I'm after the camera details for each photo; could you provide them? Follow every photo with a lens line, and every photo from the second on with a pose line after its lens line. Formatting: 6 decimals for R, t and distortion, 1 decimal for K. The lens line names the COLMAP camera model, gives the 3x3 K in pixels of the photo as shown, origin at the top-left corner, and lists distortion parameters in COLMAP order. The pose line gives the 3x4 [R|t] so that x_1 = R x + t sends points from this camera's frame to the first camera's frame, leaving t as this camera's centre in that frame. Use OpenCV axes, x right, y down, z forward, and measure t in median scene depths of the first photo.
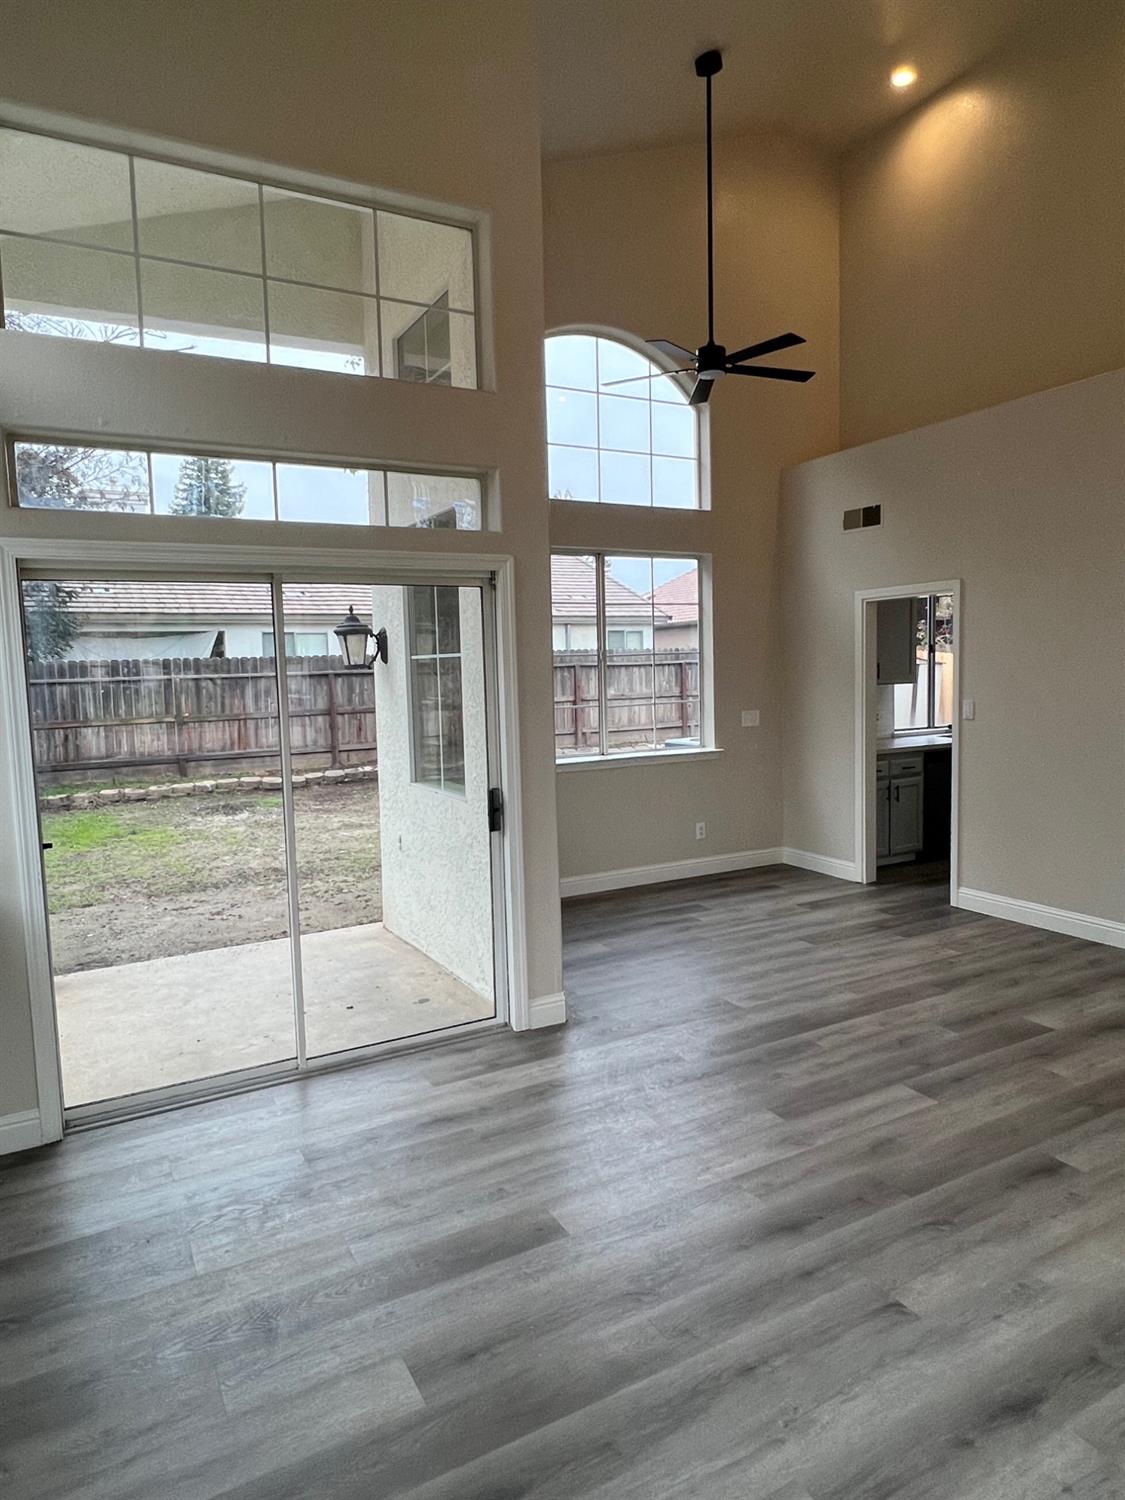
lens RADIAL K [[930.4, 0, 567.1], [0, 930.4, 747.2], [0, 0, 1]] dist [-0.001665, -0.005136]
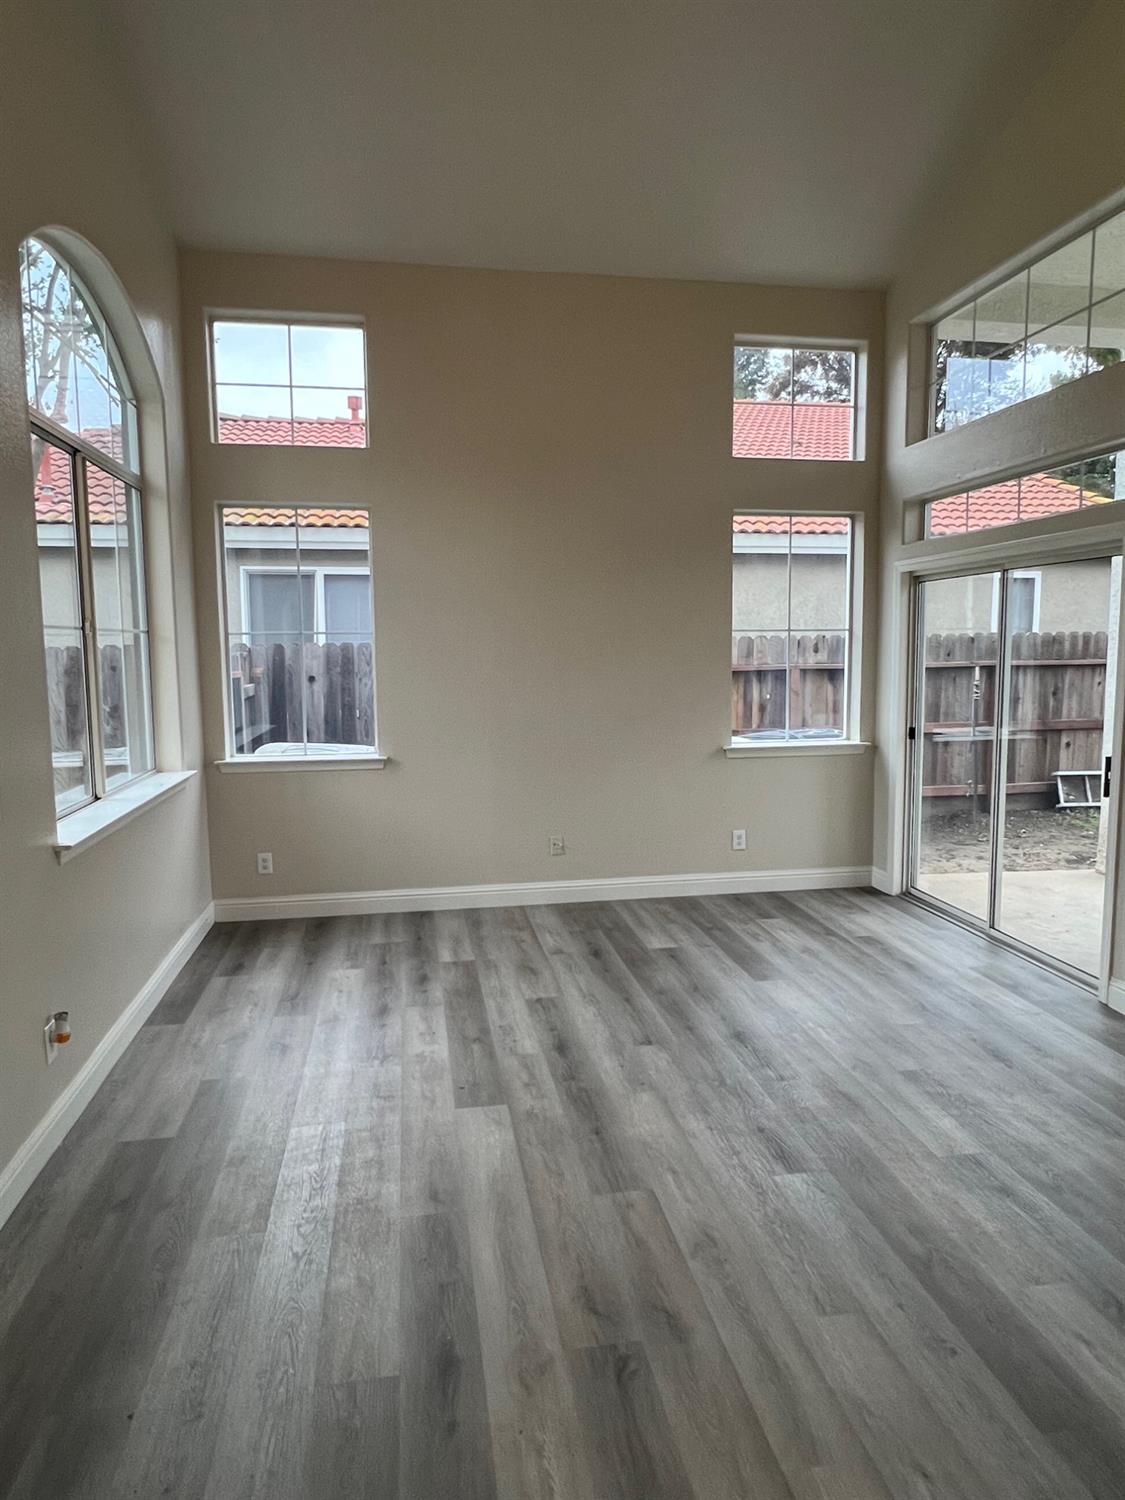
lens RADIAL K [[930.4, 0, 567.1], [0, 930.4, 747.2], [0, 0, 1]] dist [-0.001665, -0.005136]
pose [[-0.328912, 0.131469, -0.935165, 1.892147], [-0.063979, 0.984885, 0.160961, -0.163977], [0.942191, 0.112773, -0.315529, 1.346379]]
